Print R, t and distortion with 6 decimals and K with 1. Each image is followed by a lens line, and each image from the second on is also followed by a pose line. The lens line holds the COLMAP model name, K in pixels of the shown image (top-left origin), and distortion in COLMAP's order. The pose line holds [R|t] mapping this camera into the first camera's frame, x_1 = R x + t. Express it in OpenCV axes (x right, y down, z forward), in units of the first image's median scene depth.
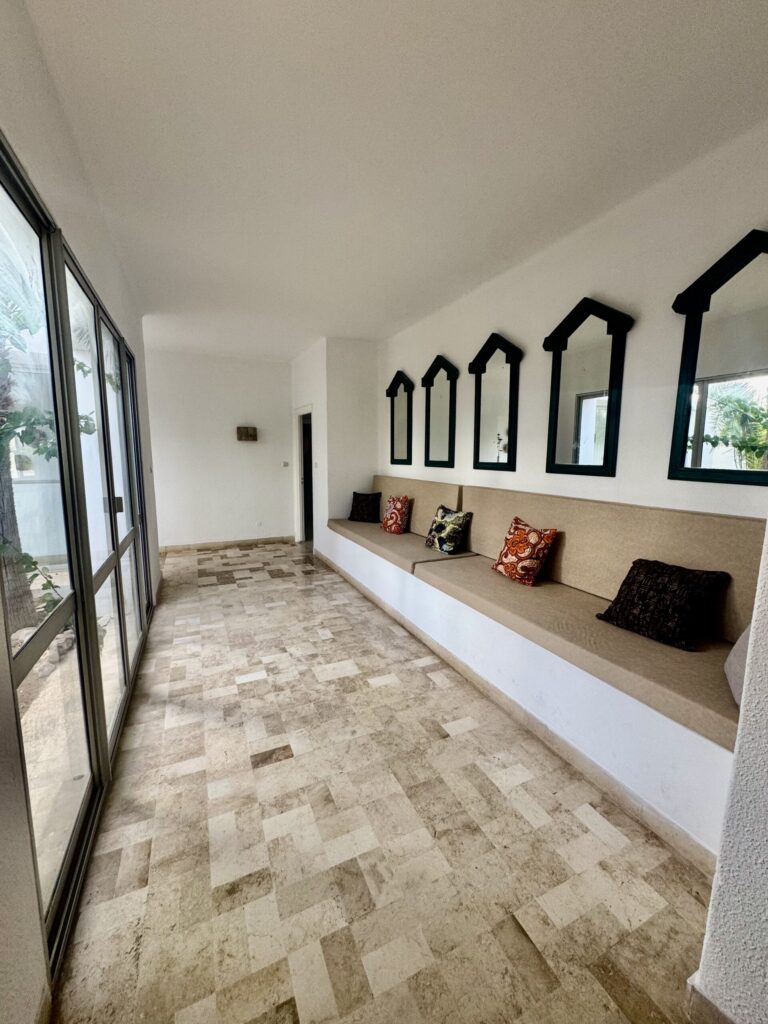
lens RADIAL K [[409.3, 0, 390.0], [0, 409.3, 508.5], [0, 0, 1]] dist [-0.003374, 0.000355]
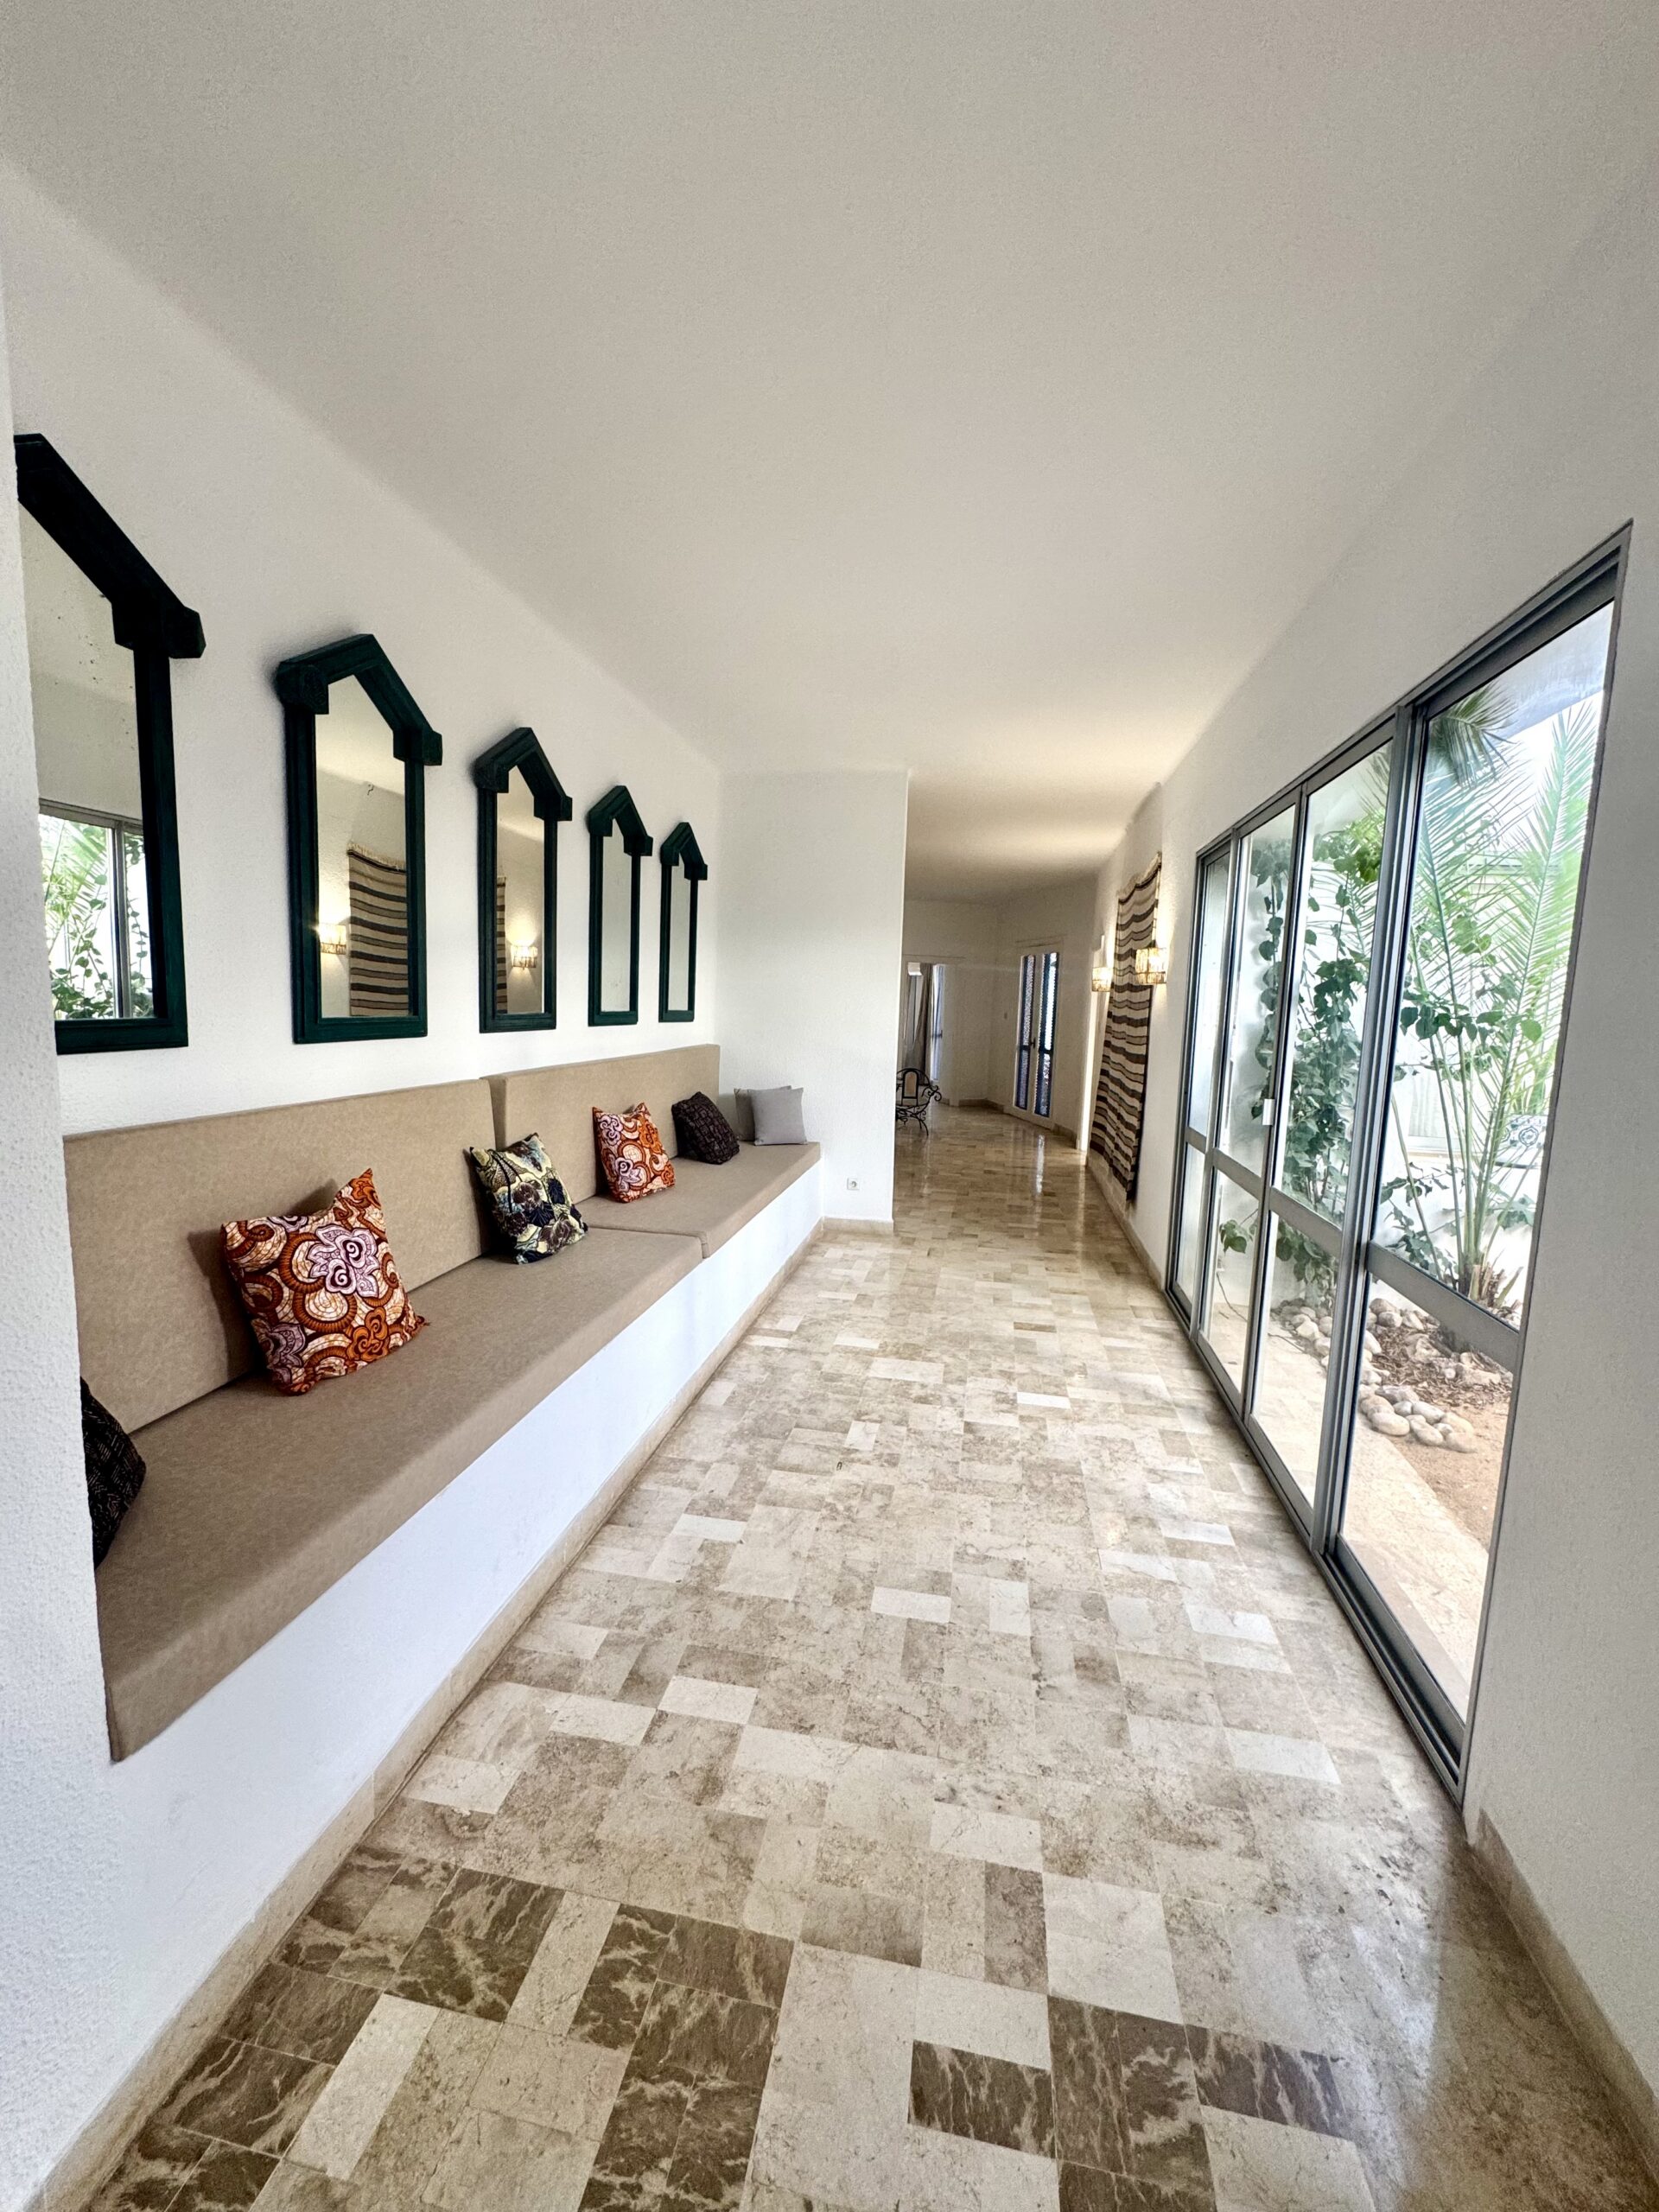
lens RADIAL K [[884.2, 0, 837.6], [0, 884.2, 1108.0], [0, 0, 1]] dist [-0.003374, 0.000355]
pose [[-0.811413, -0.105549, 0.574865, -0.698083], [0.036416, 0.972518, 0.229961, -0.255969], [-0.583338, 0.207528, -0.785270, 1.852910]]
